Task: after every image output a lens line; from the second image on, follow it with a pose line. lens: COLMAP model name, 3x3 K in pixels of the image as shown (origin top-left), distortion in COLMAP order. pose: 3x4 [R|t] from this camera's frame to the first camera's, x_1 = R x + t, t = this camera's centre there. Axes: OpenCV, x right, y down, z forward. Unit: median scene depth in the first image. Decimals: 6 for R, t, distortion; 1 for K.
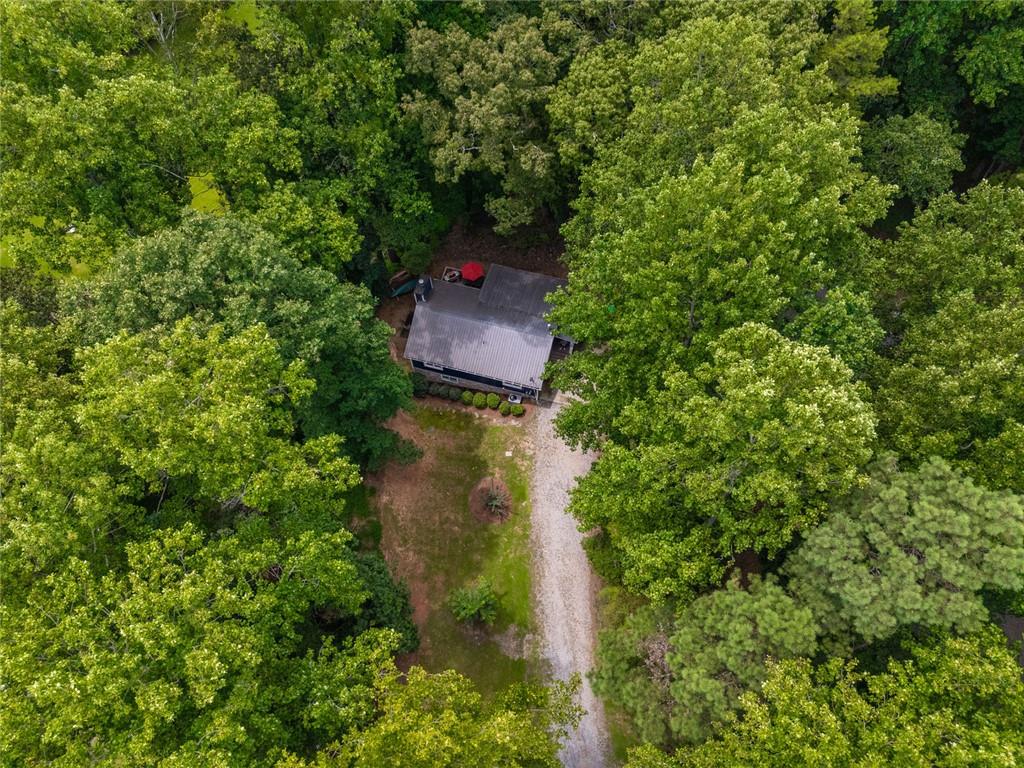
lens RADIAL K [[786.8, 0, 506.9], [0, 786.8, 387.3], [0, 0, 1]] dist [0.065581, -0.071230]
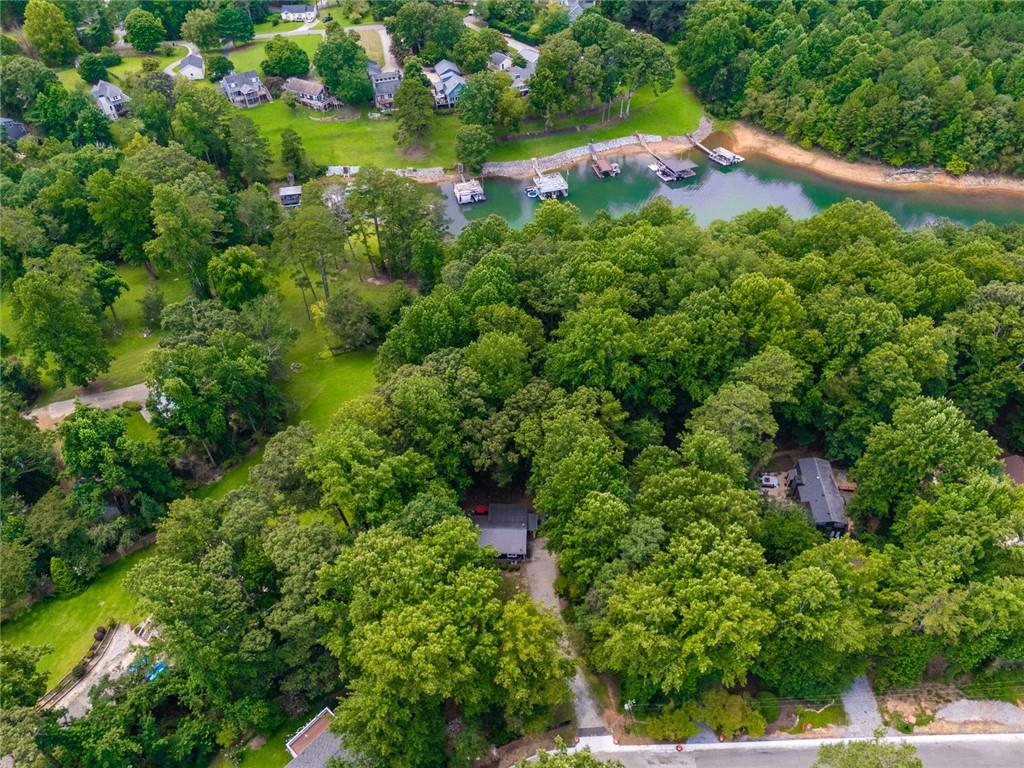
lens RADIAL K [[786.8, 0, 506.9], [0, 786.8, 387.3], [0, 0, 1]] dist [0.065581, -0.071230]
pose [[0.976002, -0.157159, 0.150735, -0.367665], [0.198431, 0.926970, -0.318357, 0.359713], [-0.089694, 0.340627, 0.935910, -1.676648]]
